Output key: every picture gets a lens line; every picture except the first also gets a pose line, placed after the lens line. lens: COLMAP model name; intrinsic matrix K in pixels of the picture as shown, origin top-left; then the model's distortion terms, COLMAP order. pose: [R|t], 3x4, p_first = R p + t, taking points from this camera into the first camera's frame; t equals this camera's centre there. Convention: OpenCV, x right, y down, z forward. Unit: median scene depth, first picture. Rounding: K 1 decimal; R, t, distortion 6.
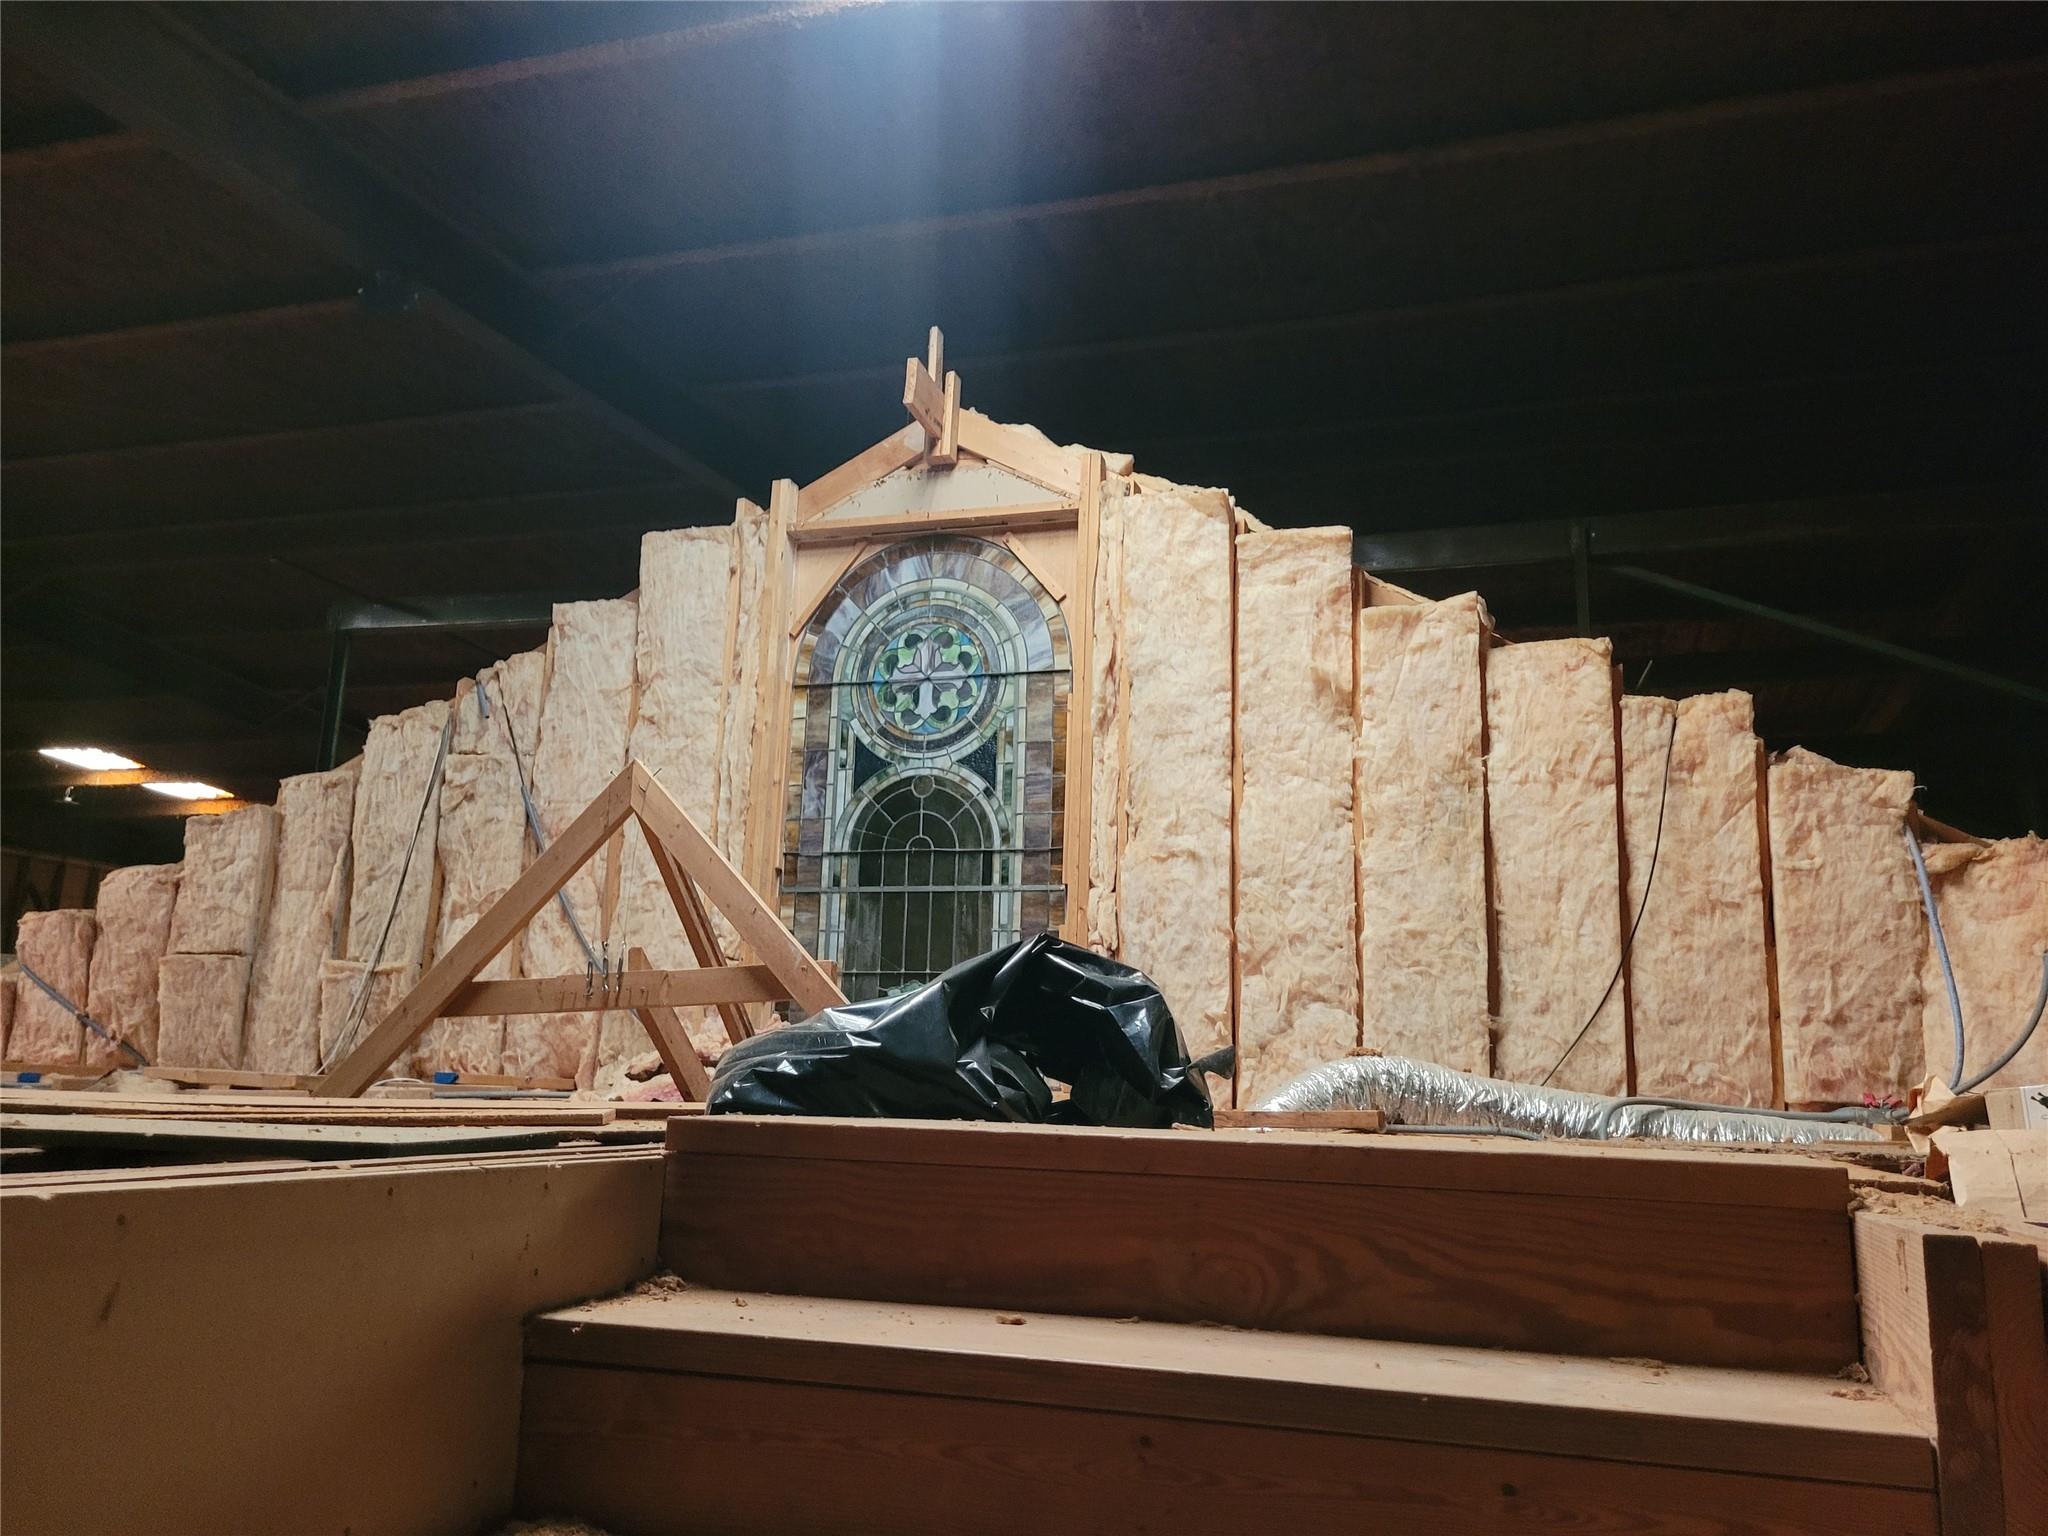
lens RADIAL K [[1546.7, 0, 1009.7], [0, 1546.7, 767.3], [0, 0, 1]] dist [0.057297, -0.019235]
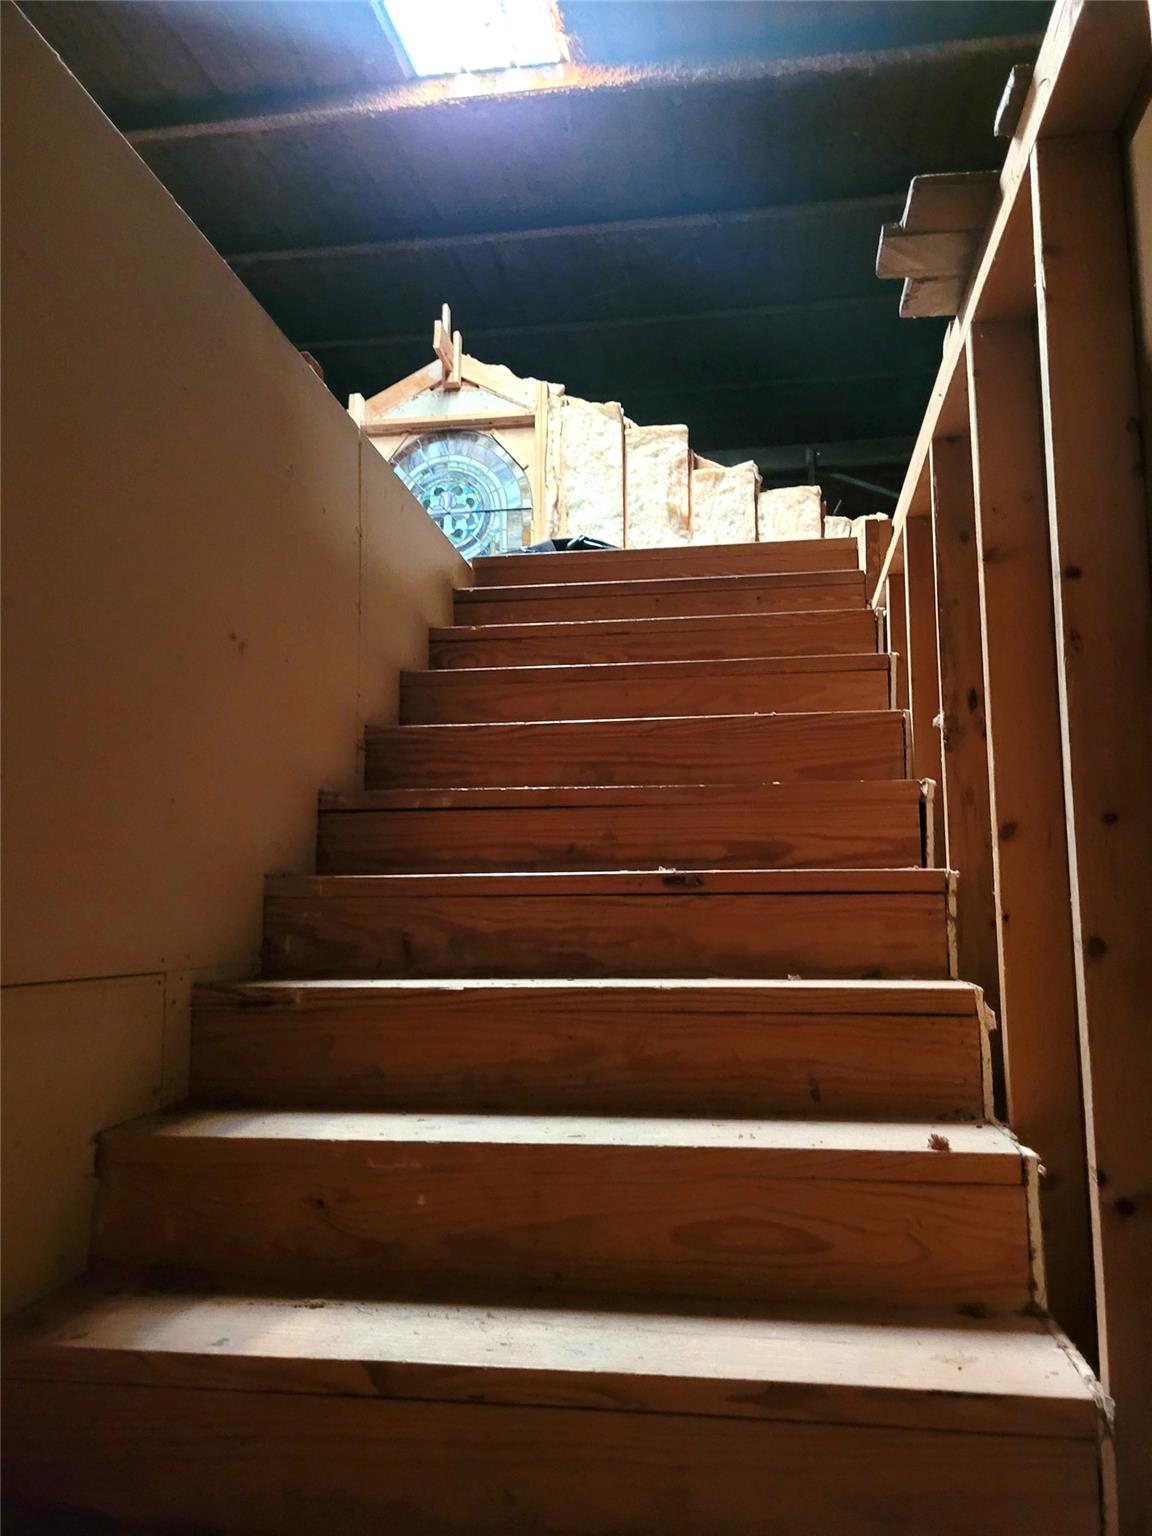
lens RADIAL K [[1160.0, 0, 587.7], [0, 1160.0, 775.4], [0, 0, 1]] dist [0.057297, -0.019235]
pose [[0.988286, -0.016931, 0.151670, -0.103574], [0.004685, 0.996724, 0.080738, 0.133858], [-0.152540, -0.079081, 0.985128, -0.341255]]
